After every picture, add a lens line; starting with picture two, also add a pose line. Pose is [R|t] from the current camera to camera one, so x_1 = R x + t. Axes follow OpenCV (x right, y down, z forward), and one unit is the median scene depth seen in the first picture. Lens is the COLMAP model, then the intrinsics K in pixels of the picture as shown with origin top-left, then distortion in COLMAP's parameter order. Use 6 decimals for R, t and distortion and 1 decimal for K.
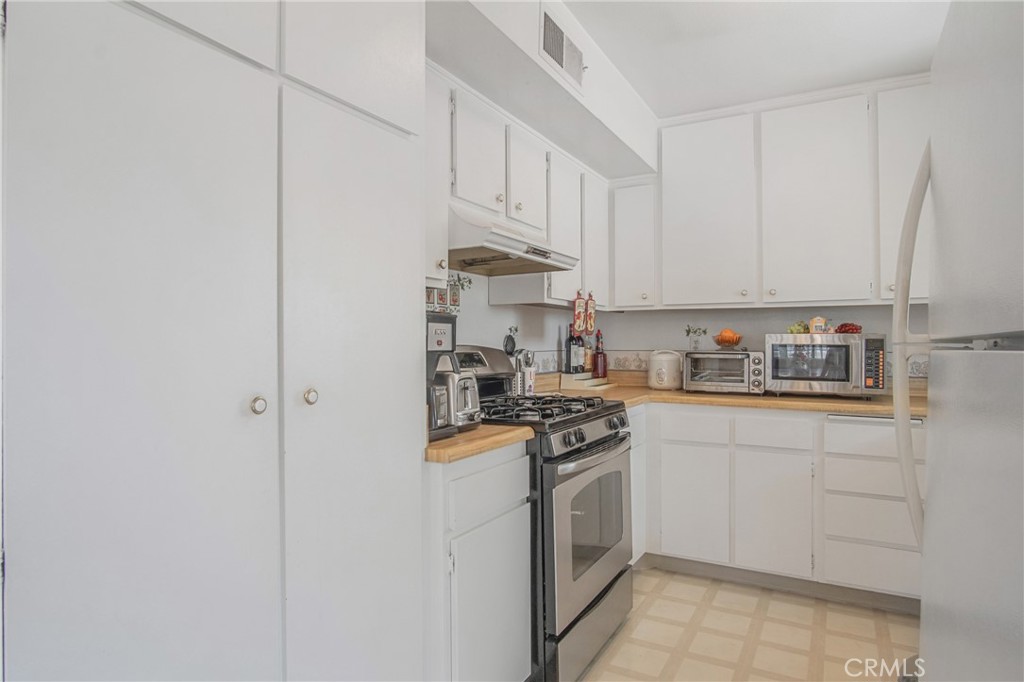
lens RADIAL K [[570.9, 0, 511.0], [0, 570.9, 329.9], [0, 0, 1]] dist [-0.024303, 0.000532]
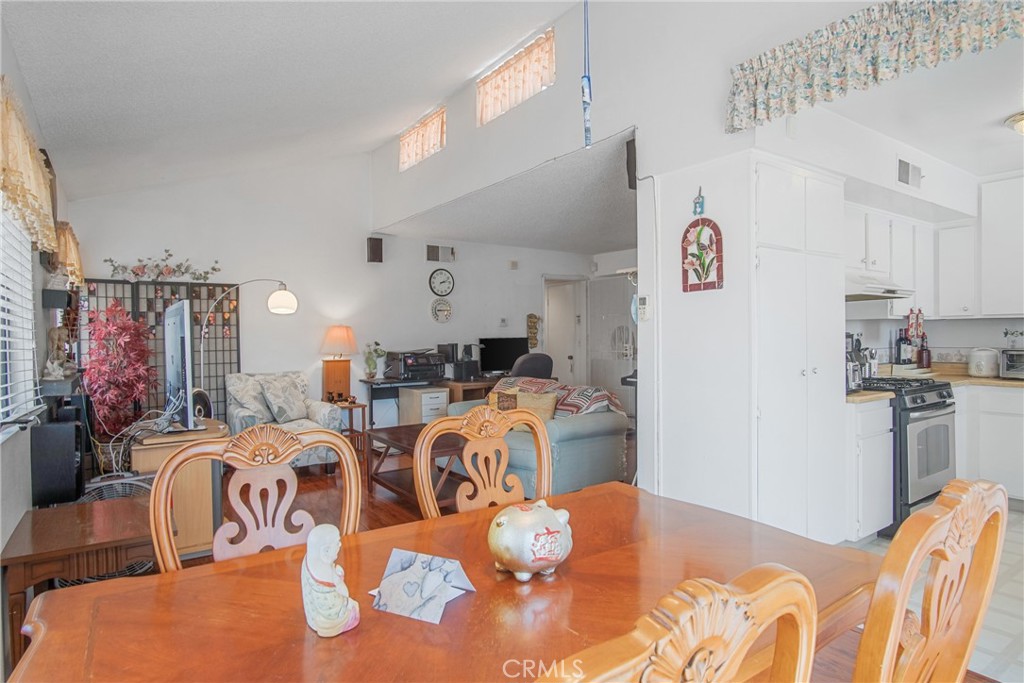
lens RADIAL K [[575.6, 0, 512.0], [0, 575.6, 341.5], [0, 0, 1]] dist [-0.017684, 0.000634]
pose [[0.906936, -0.004148, -0.421248, -0.196232], [0.019485, 0.999294, 0.032111, -0.050180], [0.420818, -0.037330, 0.906377, -0.772530]]
